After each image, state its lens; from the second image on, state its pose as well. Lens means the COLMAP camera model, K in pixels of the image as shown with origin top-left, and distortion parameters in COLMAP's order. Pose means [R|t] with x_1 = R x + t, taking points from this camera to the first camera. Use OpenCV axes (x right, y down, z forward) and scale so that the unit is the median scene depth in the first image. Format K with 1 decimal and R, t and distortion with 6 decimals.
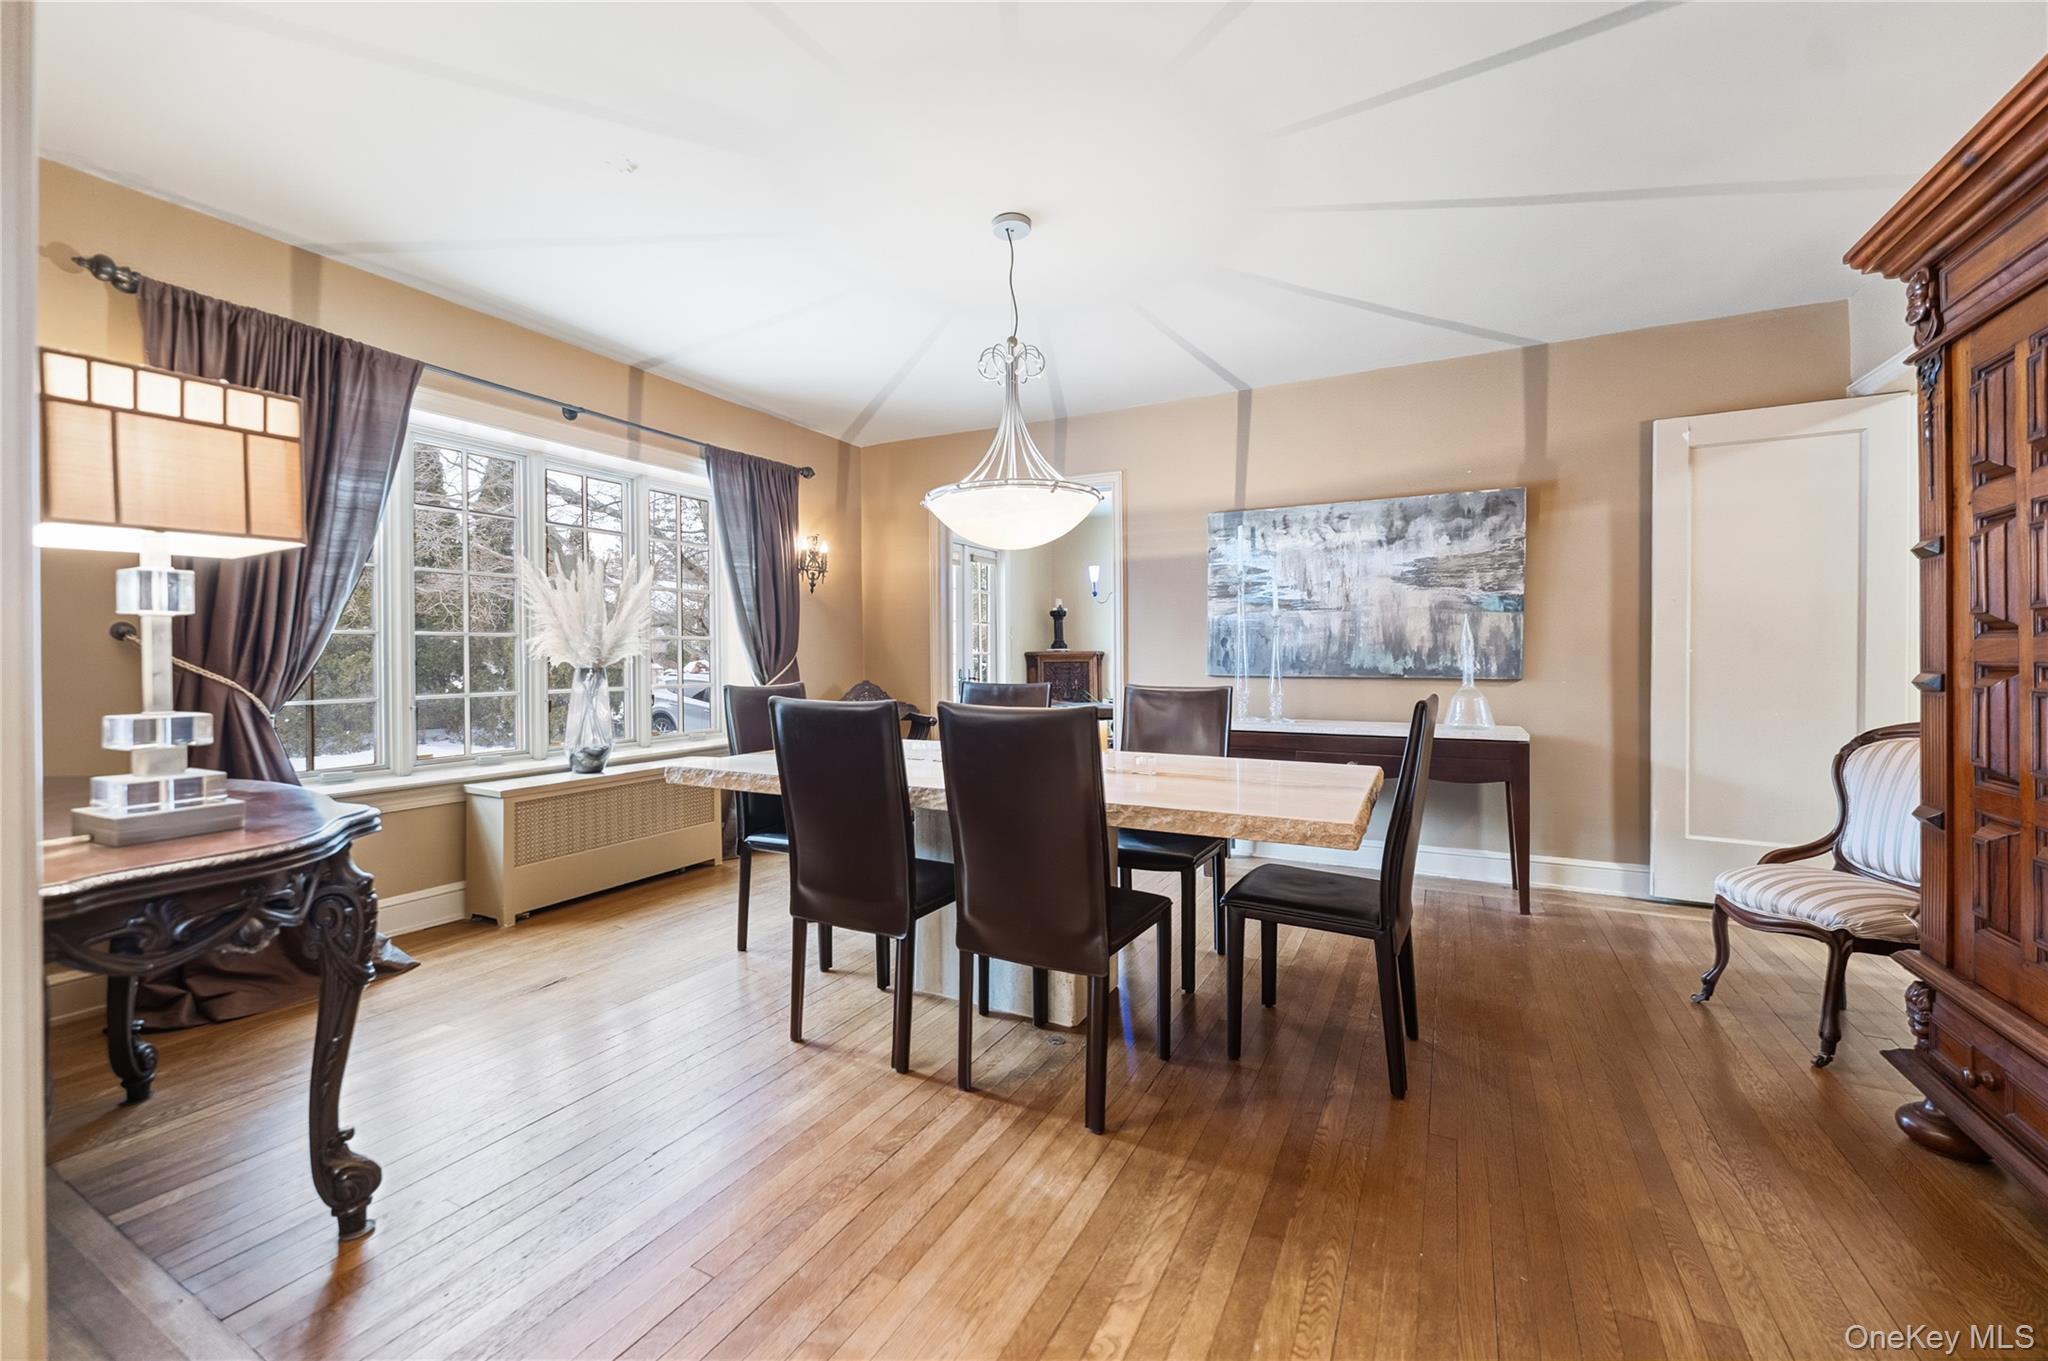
lens RADIAL K [[826.9, 0, 1009.3], [0, 826.9, 663.9], [0, 0, 1]] dist [-0.000897, -0.000032]
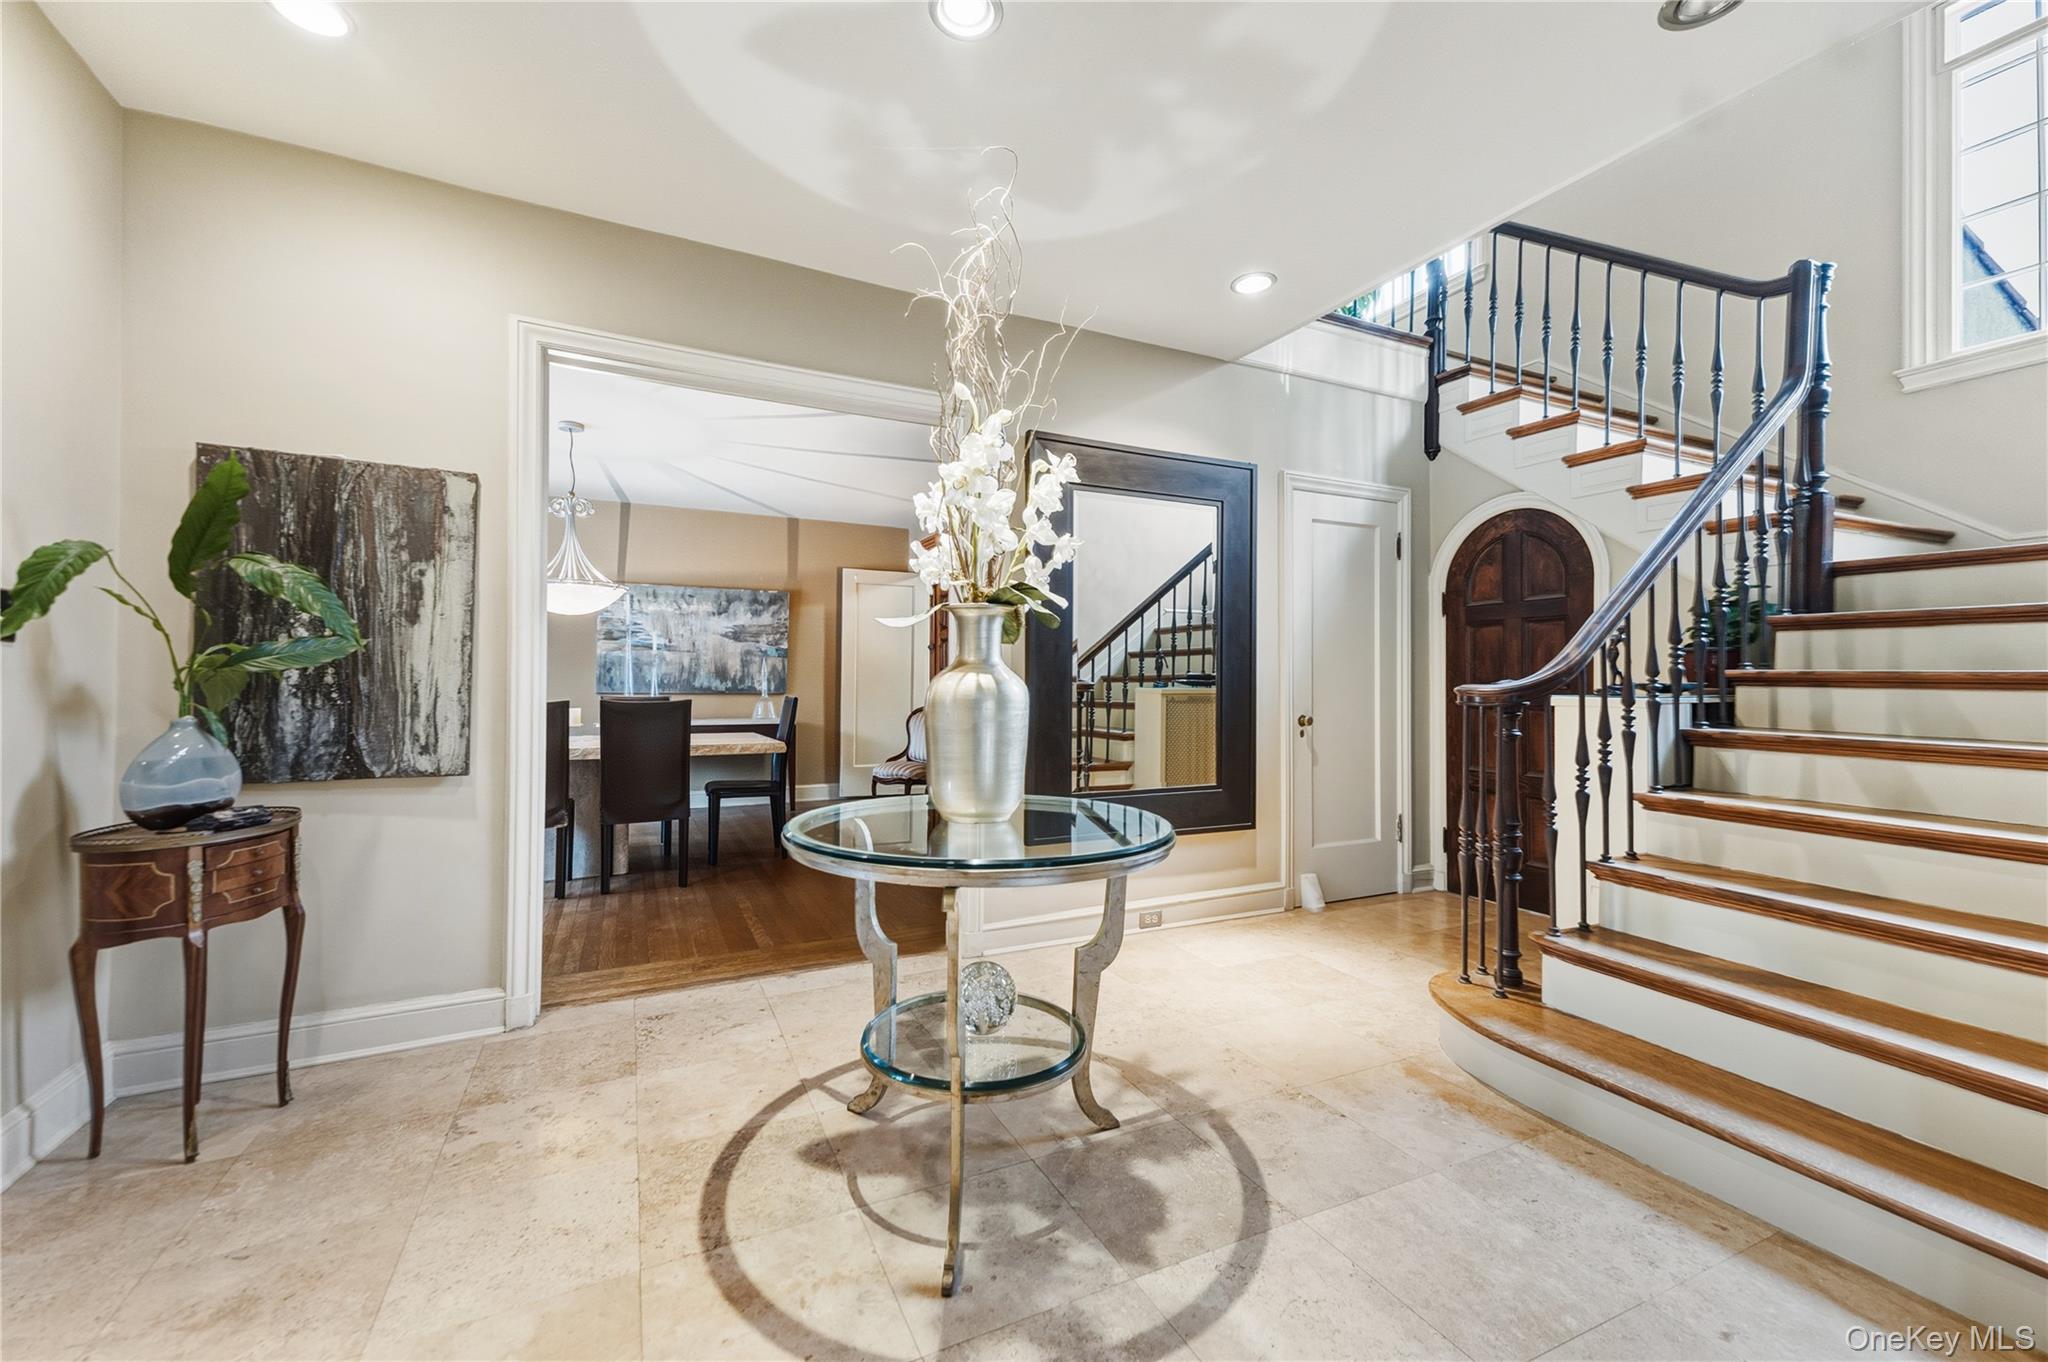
lens RADIAL K [[826.9, 0, 1023.1], [0, 826.9, 679.5], [0, 0, 1]] dist [-0.000897, -0.000032]
pose [[0.587688, 0.005046, 0.809072, -0.568174], [-0.003489, 0.999987, -0.003702, -0.007026], [-0.809080, -0.000648, 0.587698, -0.528146]]
